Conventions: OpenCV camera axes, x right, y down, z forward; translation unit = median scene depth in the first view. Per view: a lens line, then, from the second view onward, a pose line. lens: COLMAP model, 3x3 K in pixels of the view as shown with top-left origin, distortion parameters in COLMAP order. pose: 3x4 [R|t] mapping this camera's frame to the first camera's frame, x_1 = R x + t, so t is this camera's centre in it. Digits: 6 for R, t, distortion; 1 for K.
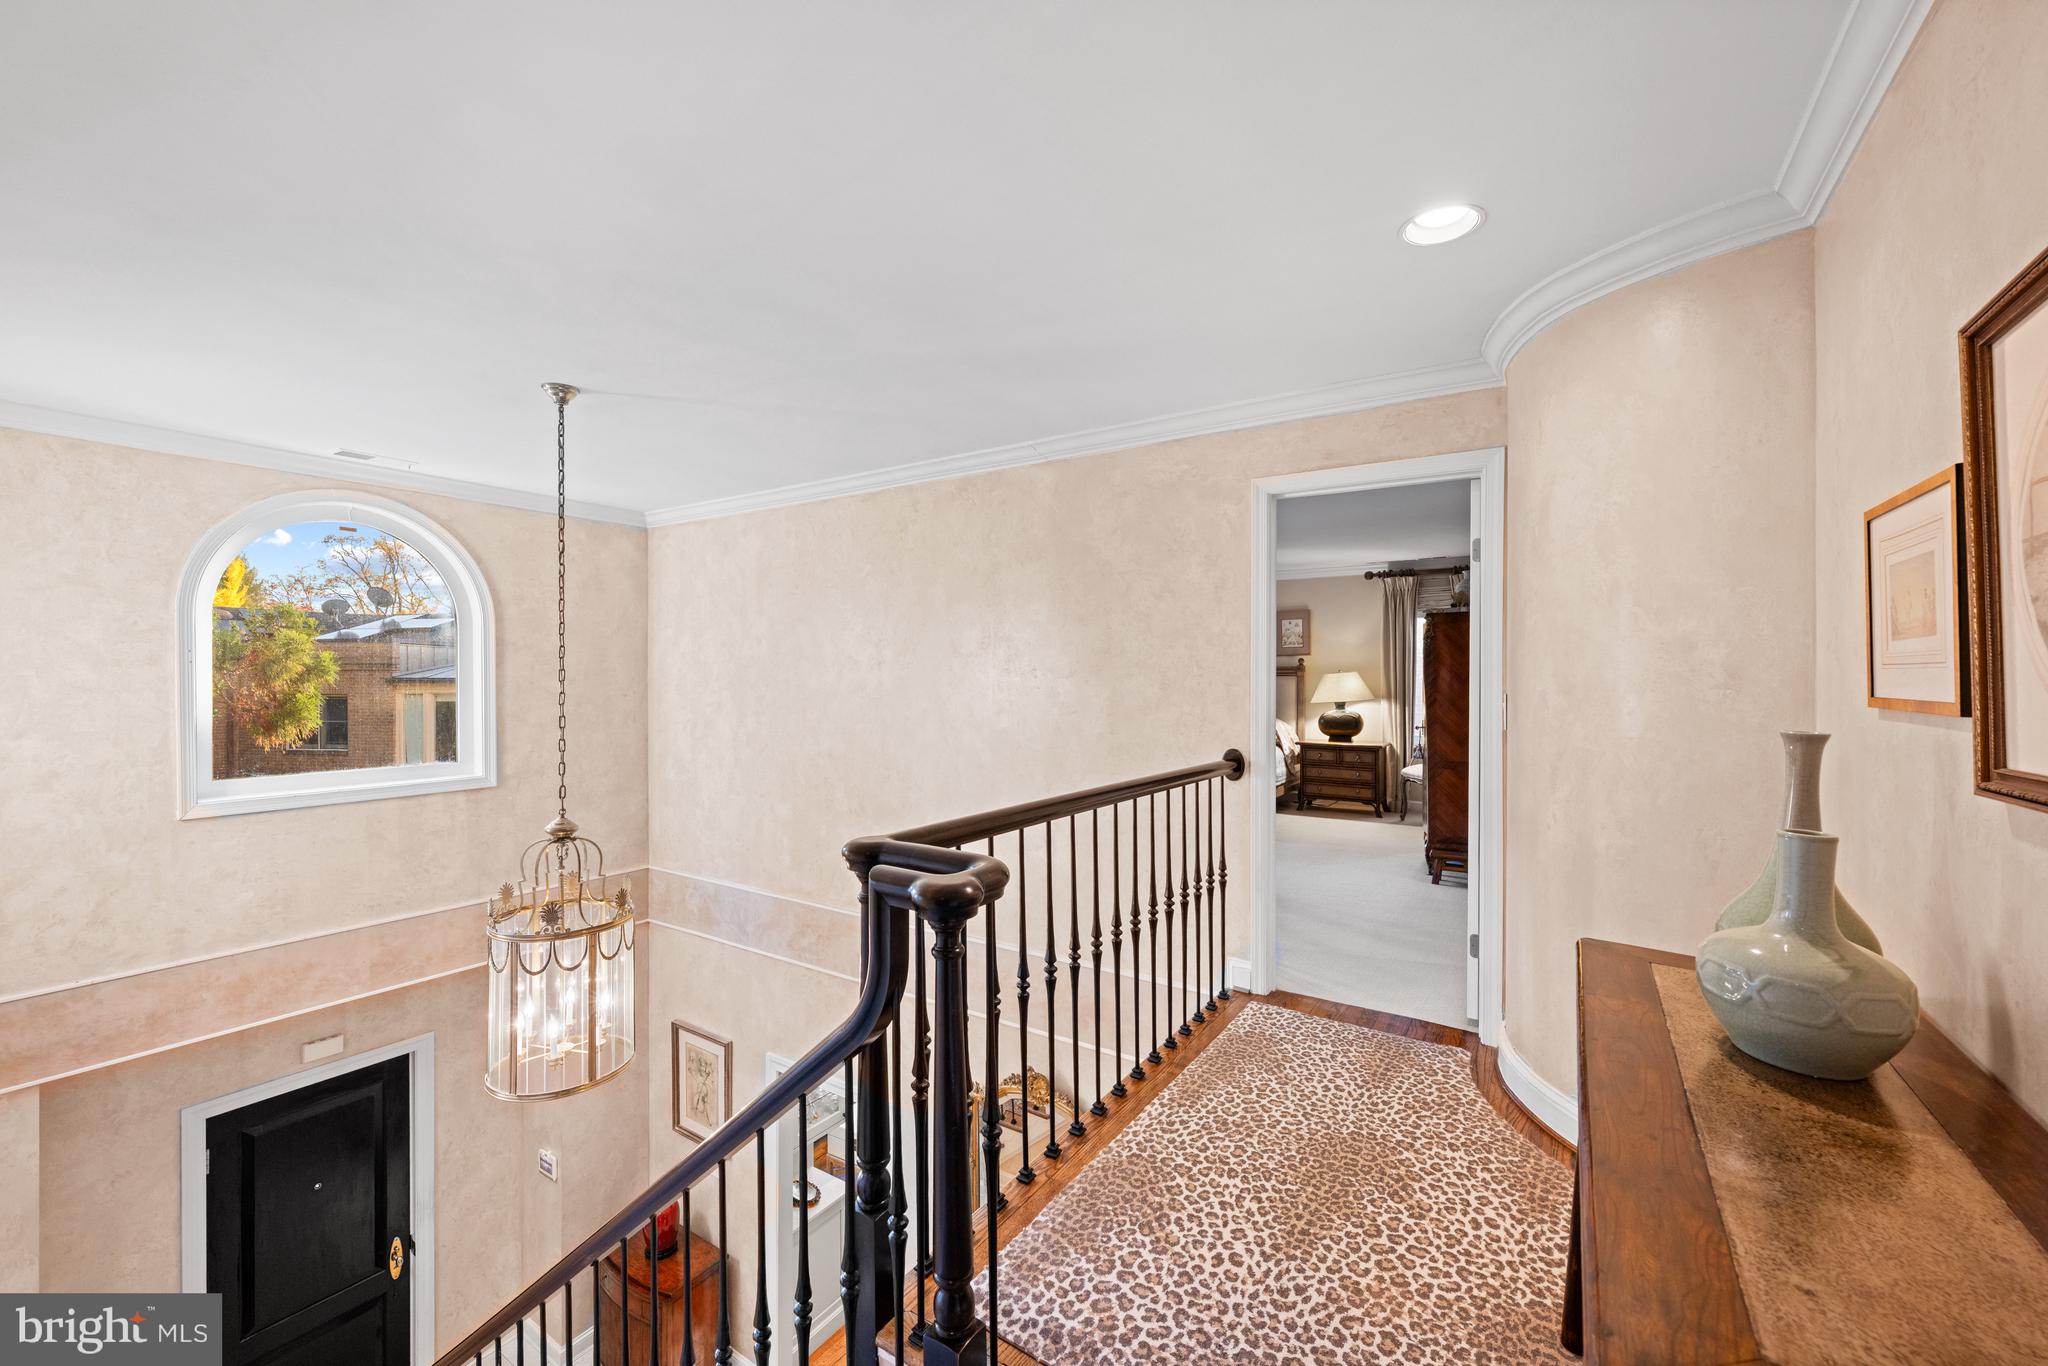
lens RADIAL K [[809.9, 0, 1024.0], [0, 809.9, 683.0], [0, 0, 1]] dist [0.000256, 0.000077]
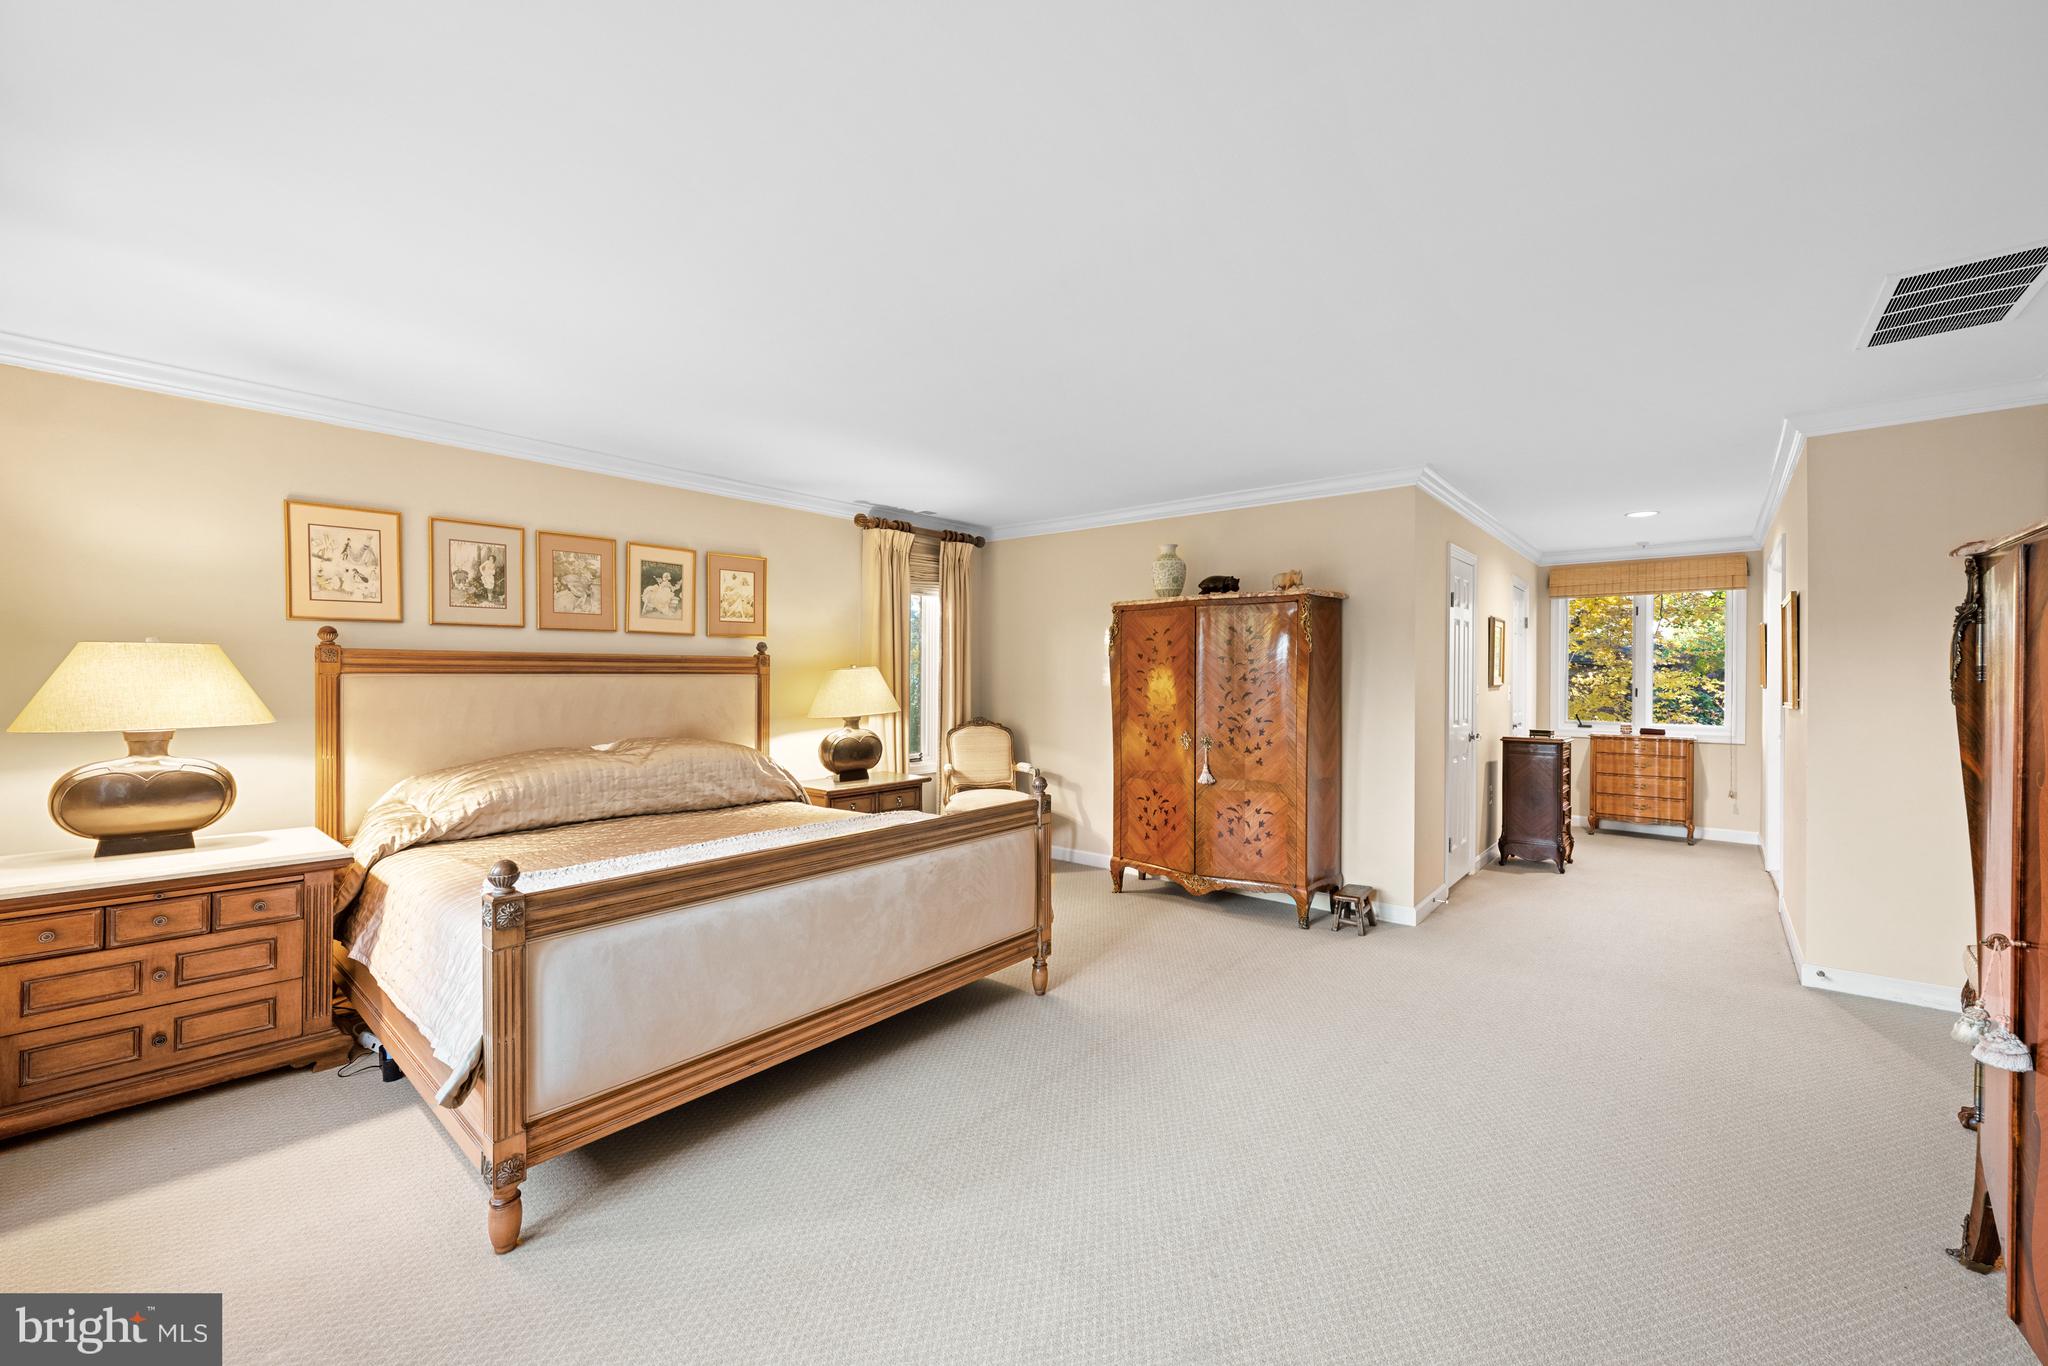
lens RADIAL K [[809.9, 0, 1024.0], [0, 809.9, 683.0], [0, 0, 1]] dist [0.000256, 0.000077]
pose [[0.126565, -0.014074, 0.991859, -0.204658], [0.004251, 0.999898, 0.013646, -0.009656], [-0.991949, 0.002489, 0.126612, 0.790361]]
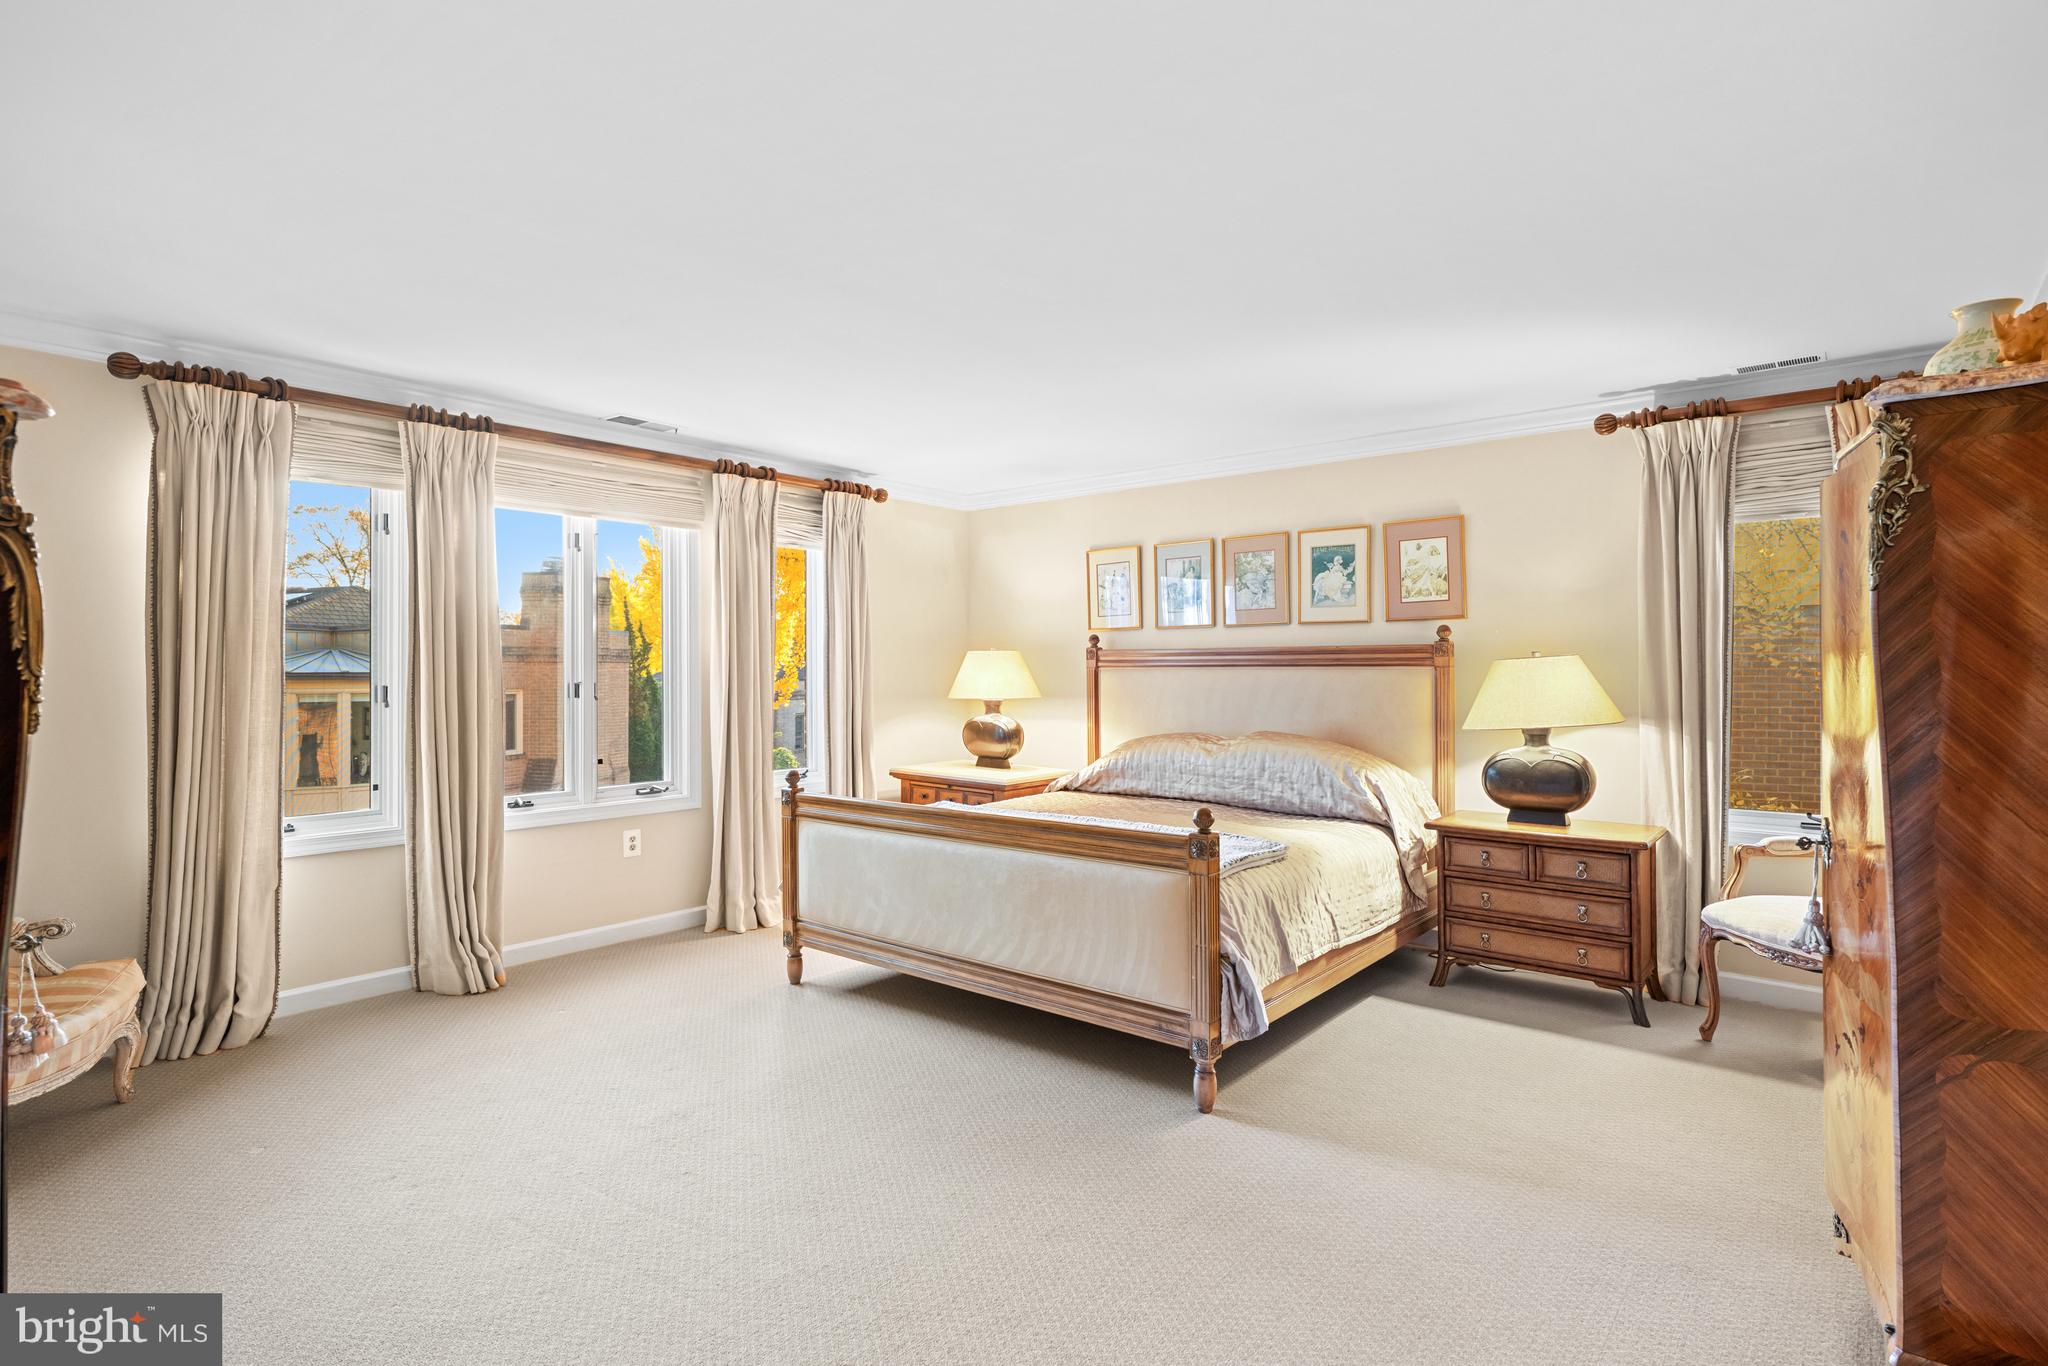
lens RADIAL K [[1007.5, 0, 1020.3], [0, 1007.5, 662.8], [0, 0, 1]] dist [-0.002044, -0.000275]
pose [[0.993117, -0.003460, -0.117073, 0.188542], [0.001641, 0.999877, -0.015630, -0.002220], [0.117113, 0.015330, 0.993000, 0.456409]]
